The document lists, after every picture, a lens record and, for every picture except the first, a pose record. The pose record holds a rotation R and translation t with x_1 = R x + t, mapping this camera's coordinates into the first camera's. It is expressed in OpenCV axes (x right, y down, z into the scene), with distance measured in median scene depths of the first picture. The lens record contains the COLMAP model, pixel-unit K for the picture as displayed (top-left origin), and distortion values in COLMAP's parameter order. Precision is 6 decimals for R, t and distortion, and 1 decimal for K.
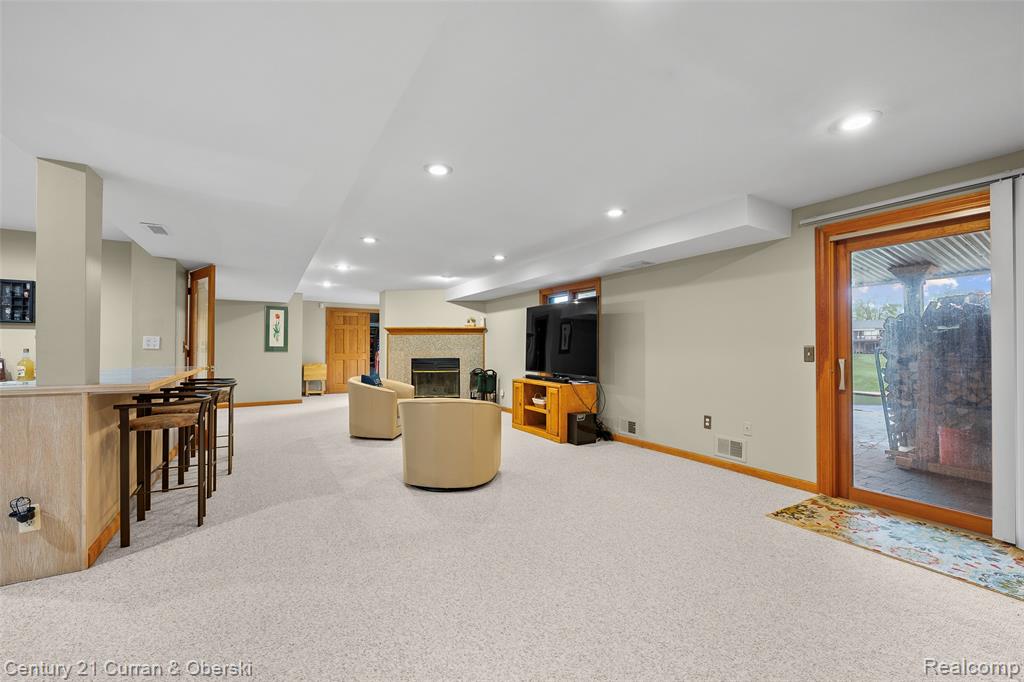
lens RADIAL K [[410.8, 0, 511.9], [0, 410.8, 345.7], [0, 0, 1]] dist [-0.003818, 0.001494]
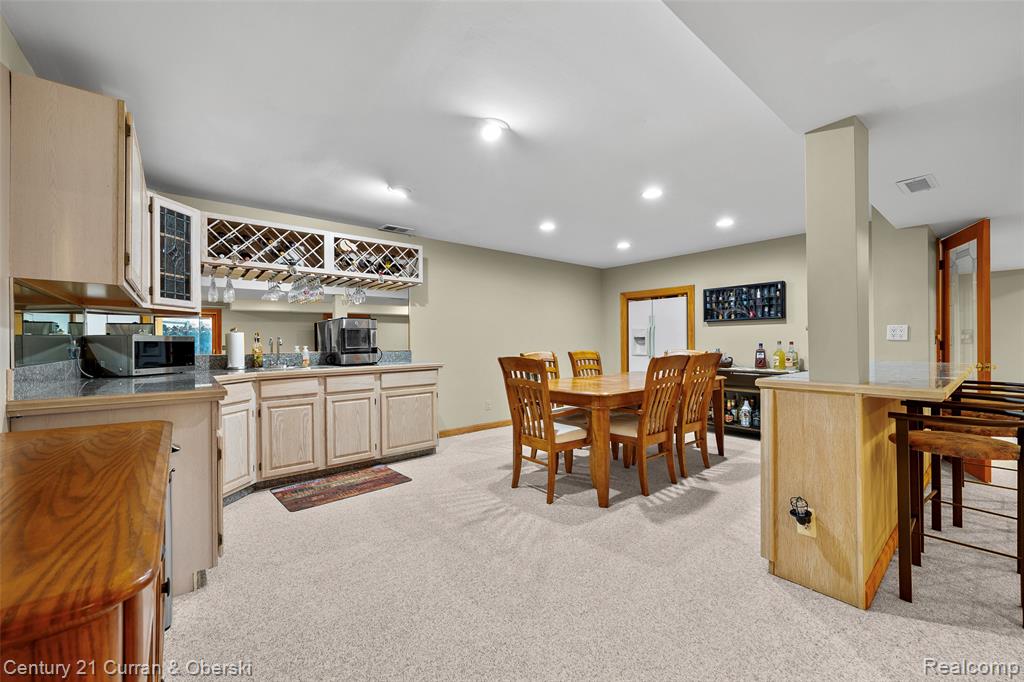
lens RADIAL K [[410.8, 0, 512.8], [0, 410.8, 341.7], [0, 0, 1]] dist [-0.003818, 0.001494]
pose [[0.148207, -0.006373, -0.988936, -0.309311], [0.016731, 0.999852, -0.003936, 0.002329], [0.988815, -0.015963, 0.148291, 0.182175]]
